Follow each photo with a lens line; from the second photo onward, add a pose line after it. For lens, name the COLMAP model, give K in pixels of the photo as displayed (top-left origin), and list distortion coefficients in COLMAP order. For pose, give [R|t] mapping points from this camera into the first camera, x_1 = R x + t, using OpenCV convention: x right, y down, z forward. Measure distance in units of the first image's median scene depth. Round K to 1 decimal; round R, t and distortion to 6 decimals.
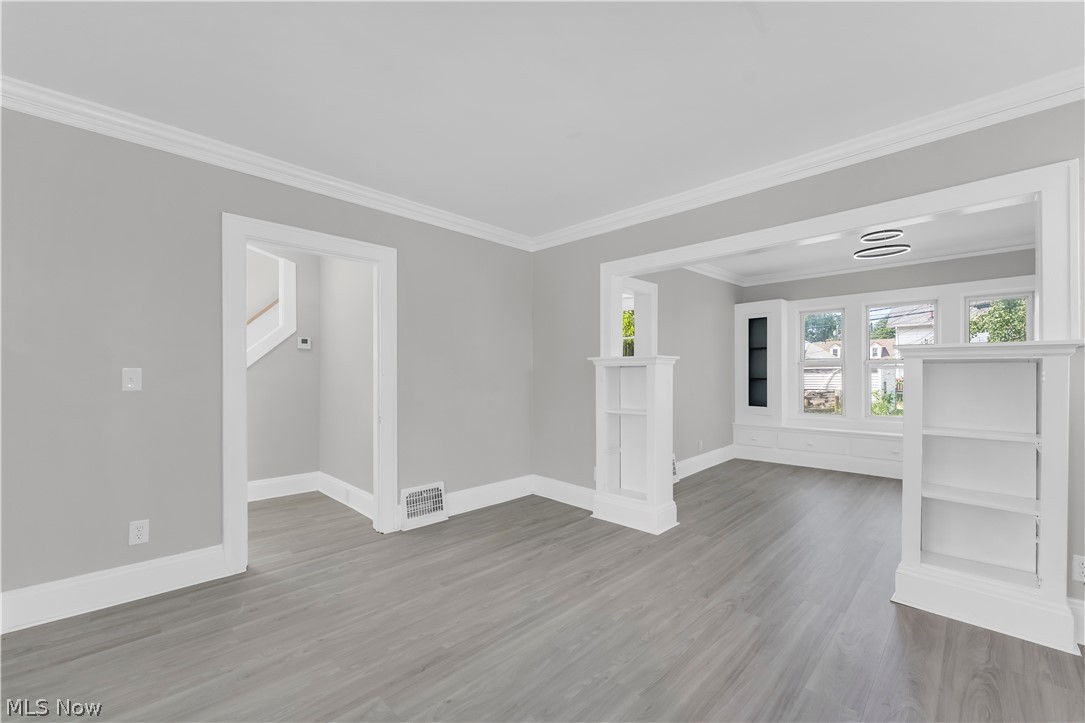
lens RADIAL K [[441.8, 0, 534.4], [0, 441.8, 369.5], [0, 0, 1]] dist [-0.000011, 0.000394]
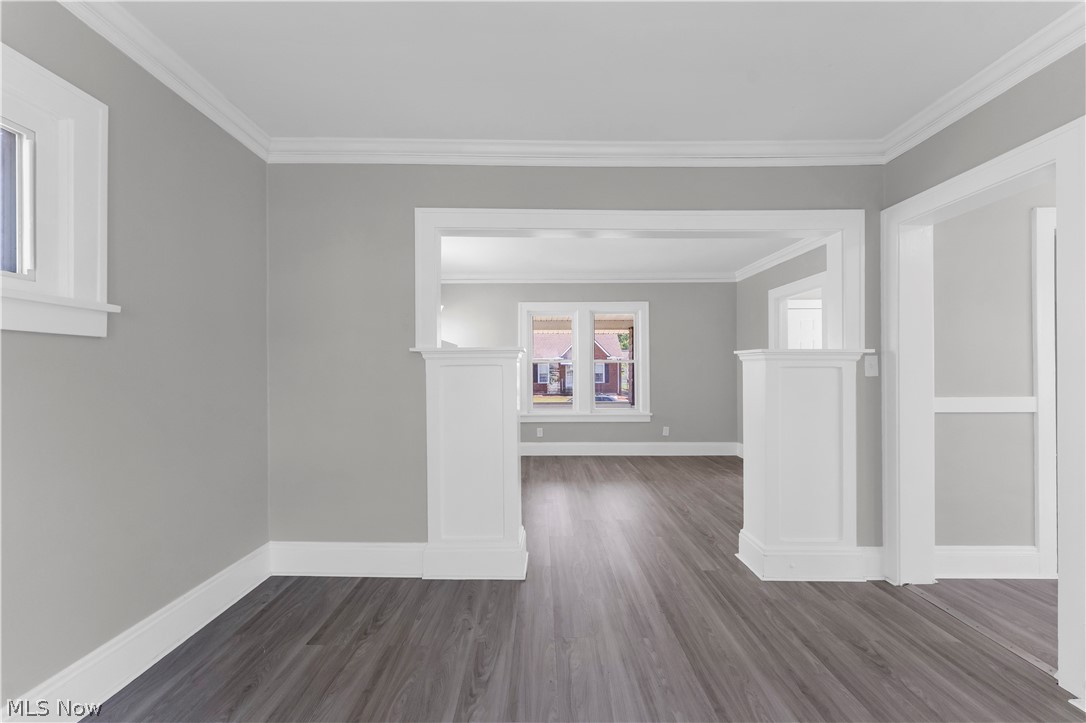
lens RADIAL K [[442.2, 0, 534.9], [0, 442.2, 369.5], [0, 0, 1]] dist [-0.000011, 0.000394]
pose [[-0.714793, 0.001611, -0.699334, 0.808793], [0.005422, 0.999980, -0.003237, 0.003186], [0.699315, -0.006106, -0.714788, 0.925716]]
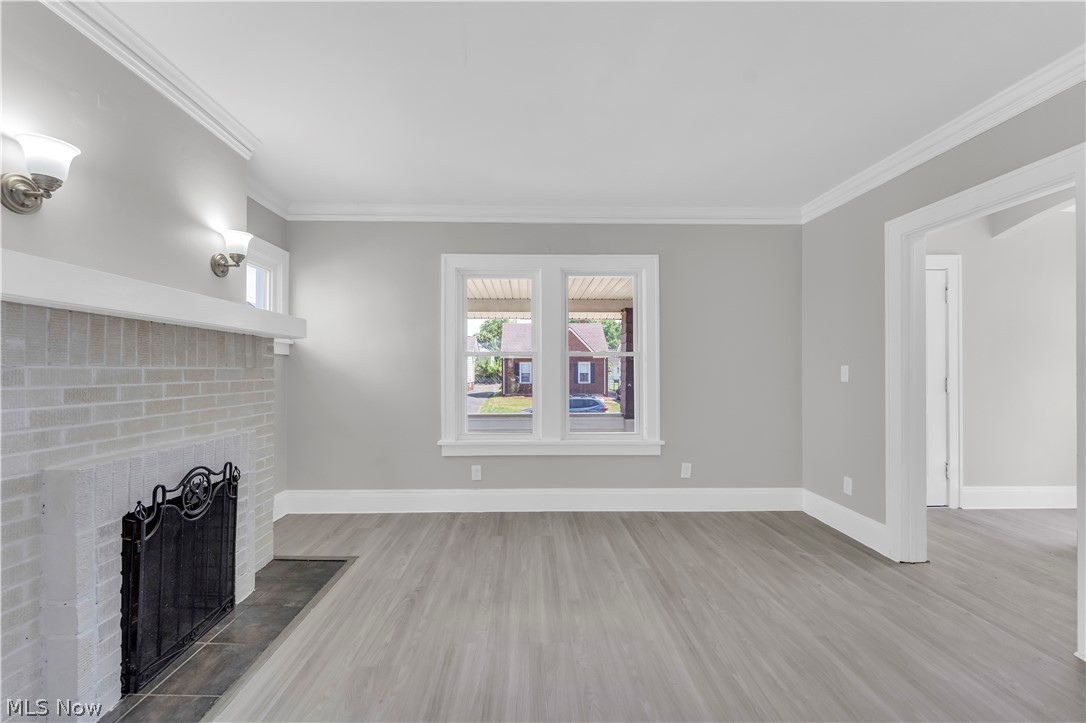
lens RADIAL K [[445.2, 0, 532.3], [0, 445.2, 366.4], [0, 0, 1]] dist [-0.000373, -0.000138]
pose [[-0.696845, -0.005064, -0.717203, 0.377854], [0.001252, 0.999965, -0.008278, 0.004774], [0.717220, -0.006667, -0.696815, 0.618108]]
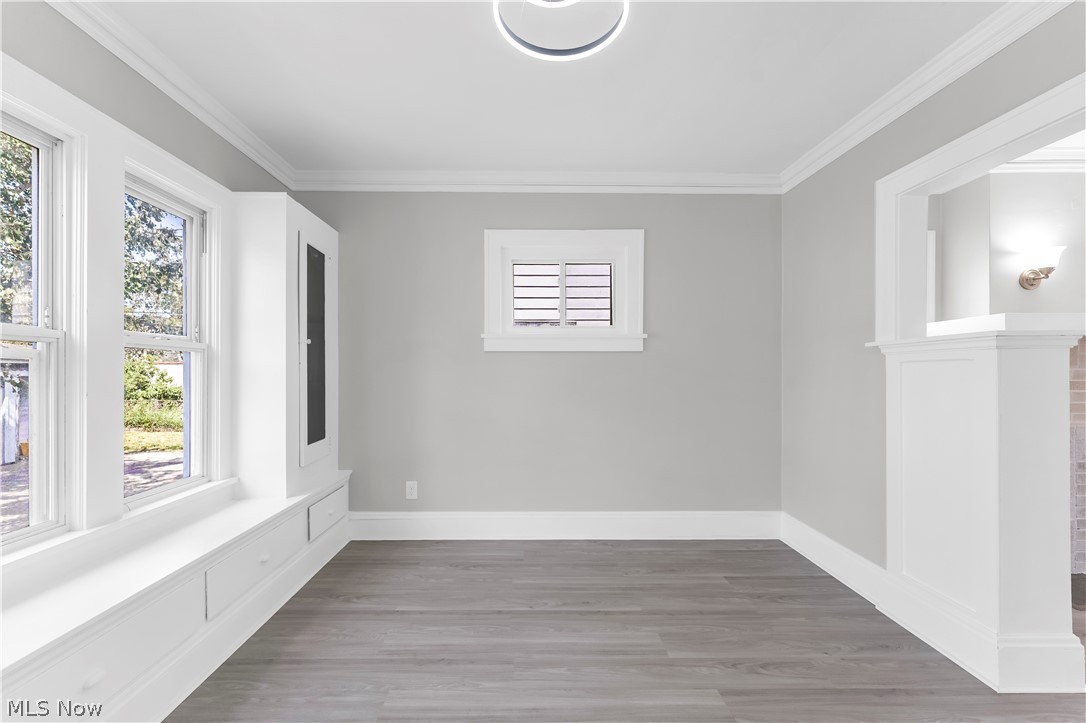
lens RADIAL K [[442.2, 0, 534.9], [0, 442.2, 369.5], [0, 0, 1]] dist [-0.000011, 0.000394]
pose [[-0.720256, 0.004895, 0.693691, 0.466545], [-0.001348, 0.999963, -0.008456, 0.008401], [-0.693707, -0.007025, -0.720223, 1.031463]]
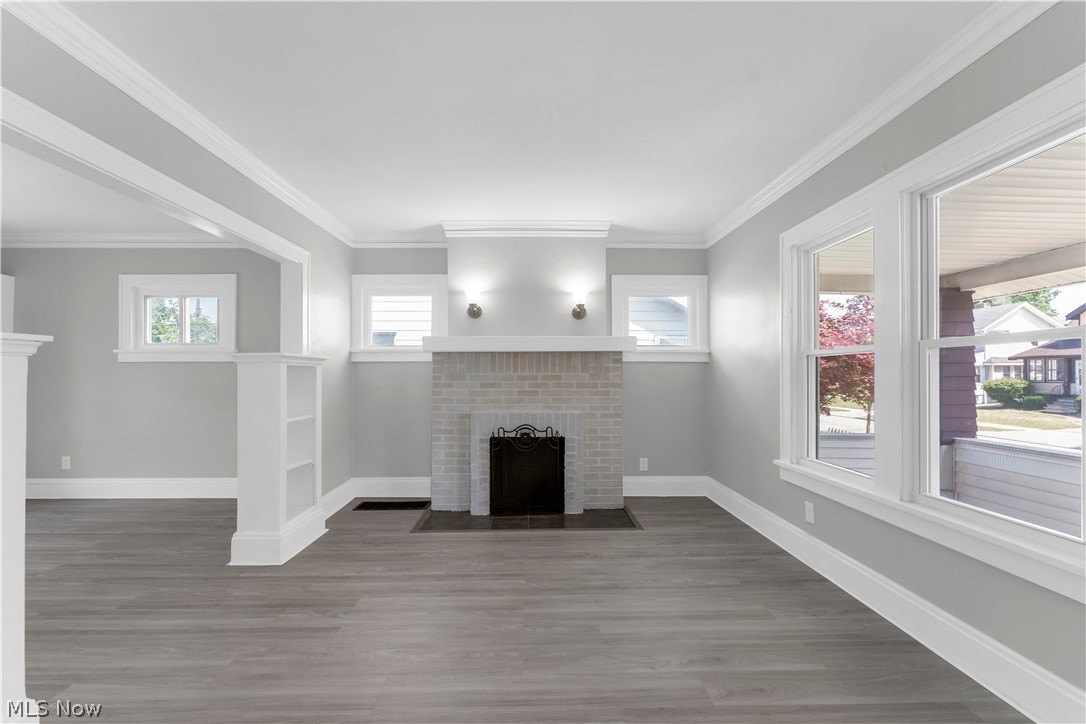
lens RADIAL K [[442.2, 0, 534.9], [0, 442.2, 370.0], [0, 0, 1]] dist [-0.000011, 0.000394]
pose [[-0.714662, 0.008957, 0.699412, -0.256290], [0.002733, 0.999946, -0.010014, 0.003149], [-0.699464, -0.005246, -0.714648, 0.668676]]
